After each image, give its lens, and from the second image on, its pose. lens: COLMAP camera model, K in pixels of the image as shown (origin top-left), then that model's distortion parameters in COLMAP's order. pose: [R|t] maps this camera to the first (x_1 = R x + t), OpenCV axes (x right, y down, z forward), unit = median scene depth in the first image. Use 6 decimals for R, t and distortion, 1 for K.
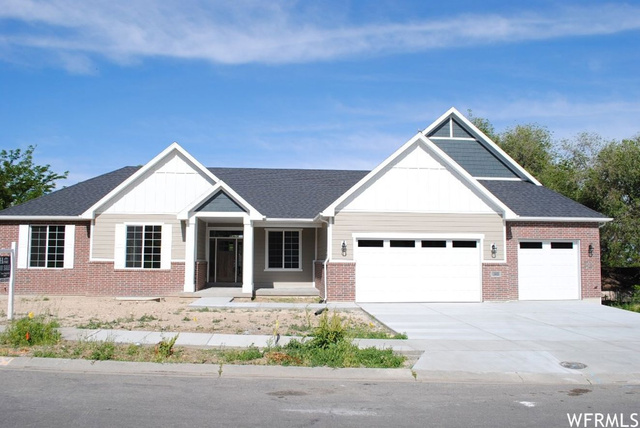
lens RADIAL K [[543.7, 0, 319.9], [0, 543.7, 214.1], [0, 0, 1]] dist [-0.068648, -0.008779]
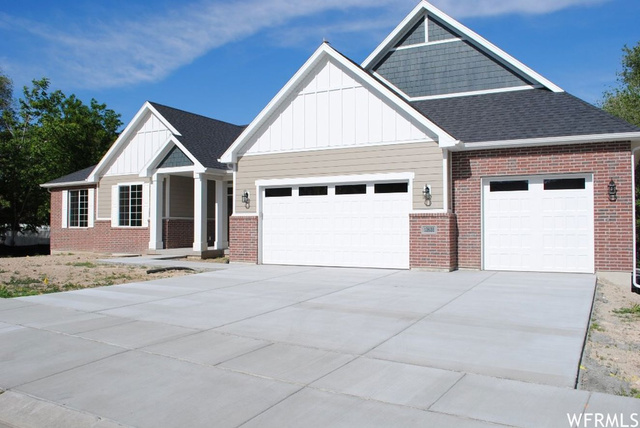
lens RADIAL K [[543.7, 0, 319.8], [0, 543.7, 213.3], [0, 0, 1]] dist [-0.068648, -0.008779]
pose [[0.831424, -0.021227, -0.555233, 0.562243], [0.052057, 0.997851, 0.039804, 0.053332], [0.553195, -0.061998, 0.830742, 0.338325]]
